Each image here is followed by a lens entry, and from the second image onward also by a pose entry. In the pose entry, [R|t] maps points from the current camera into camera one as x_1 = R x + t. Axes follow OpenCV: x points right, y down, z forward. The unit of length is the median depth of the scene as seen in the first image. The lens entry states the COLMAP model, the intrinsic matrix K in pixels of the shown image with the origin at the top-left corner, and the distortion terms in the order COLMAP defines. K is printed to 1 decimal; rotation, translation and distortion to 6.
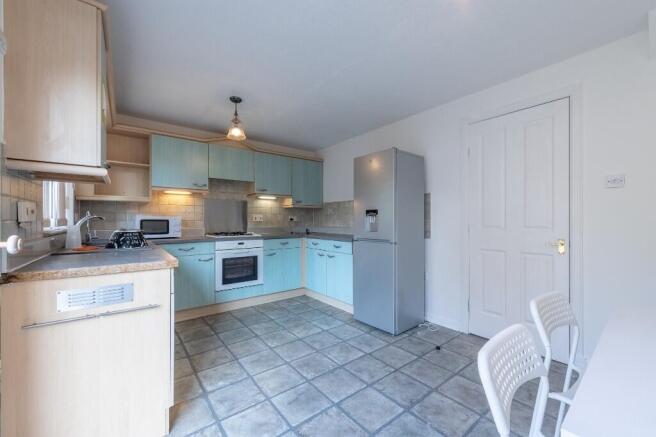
lens RADIAL K [[260.5, 0, 315.5], [0, 260.5, 220.8], [0, 0, 1]] dist [0.000364, -0.000019]
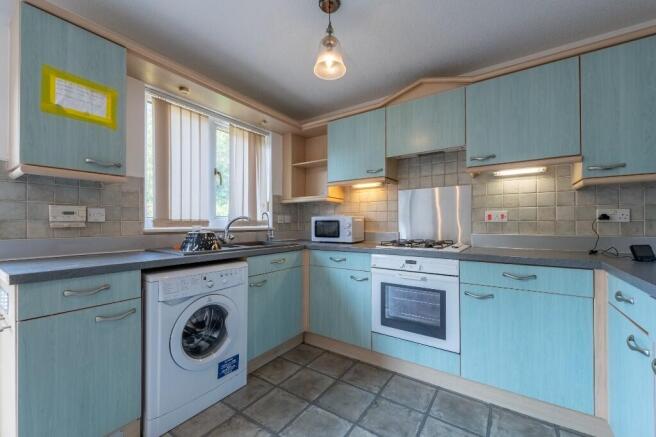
lens RADIAL K [[260.5, 0, 327.0], [0, 260.5, 221.4], [0, 0, 1]] dist [0.000466, -0.000103]
pose [[0.338187, -0.007254, -0.941051, 0.176201], [-0.000373, 0.999969, -0.007842, 0.005189], [0.941079, 0.003004, 0.338174, 0.654748]]
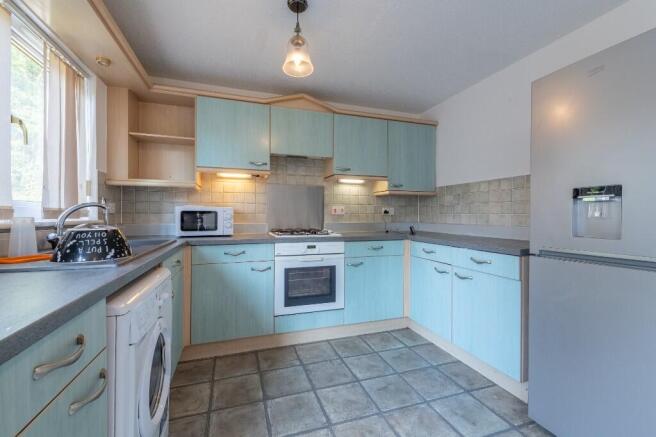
lens RADIAL K [[265.4, 0, 315.3], [0, 265.4, 217.0], [0, 0, 1]] dist [0.014295, -0.000101]
pose [[0.946975, 0.006613, -0.321240, -0.058407], [-0.005048, 0.999971, 0.005706, 0.005894], [0.321269, -0.003782, 0.946981, 0.360828]]
